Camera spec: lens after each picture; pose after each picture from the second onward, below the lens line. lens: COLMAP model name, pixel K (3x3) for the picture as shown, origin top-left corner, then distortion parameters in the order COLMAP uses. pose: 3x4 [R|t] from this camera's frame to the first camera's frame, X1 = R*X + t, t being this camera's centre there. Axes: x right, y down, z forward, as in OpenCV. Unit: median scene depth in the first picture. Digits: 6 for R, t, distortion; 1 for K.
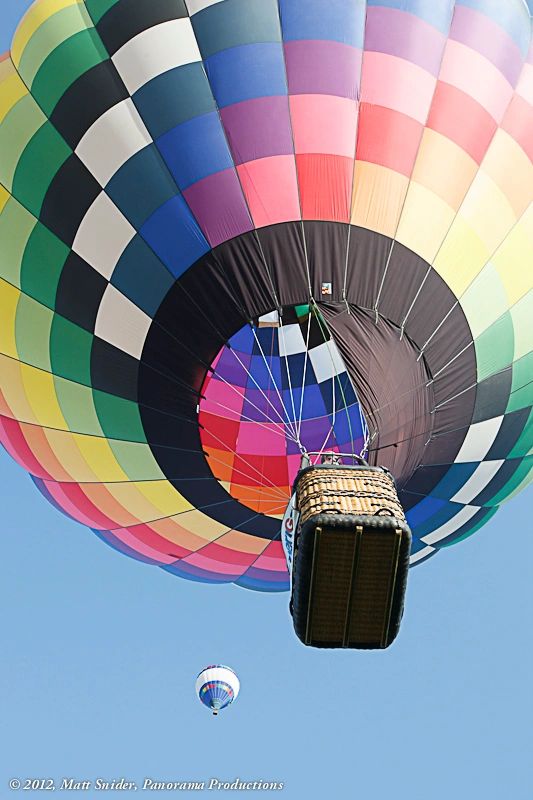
lens RADIAL K [[793.2, 0, 266.5], [0, 793.2, 400.0], [0, 0, 1]] dist [0.007708, 0.011055]
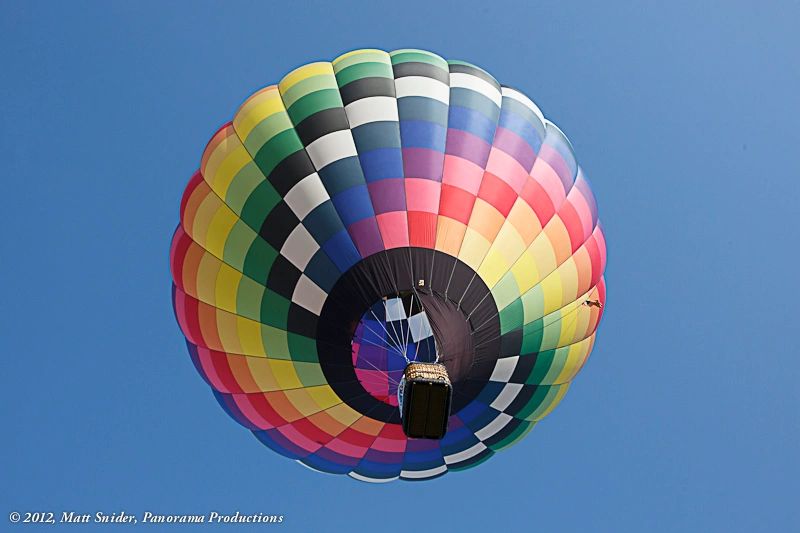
lens RADIAL K [[788.4, 0, 400.0], [0, 788.4, 266.5], [0, 0, 1]] dist [0.001239, 0.000381]
pose [[0.998140, 0.040650, 0.045441, -0.058400], [-0.034279, 0.990507, -0.133120, 0.070838], [-0.050421, 0.131315, 0.990058, -0.815369]]
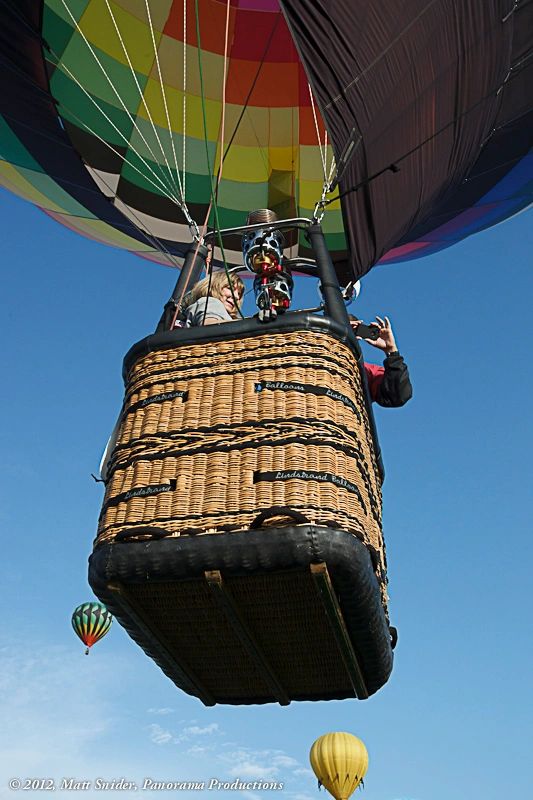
lens RADIAL K [[793.2, 0, 266.5], [0, 793.2, 400.0], [0, 0, 1]] dist [0.007708, 0.011055]
pose [[0.960203, -0.139215, -0.242134, 0.136433], [0.242201, 0.846774, 0.473617, -0.045877], [0.139098, -0.513414, 0.846793, 0.404408]]
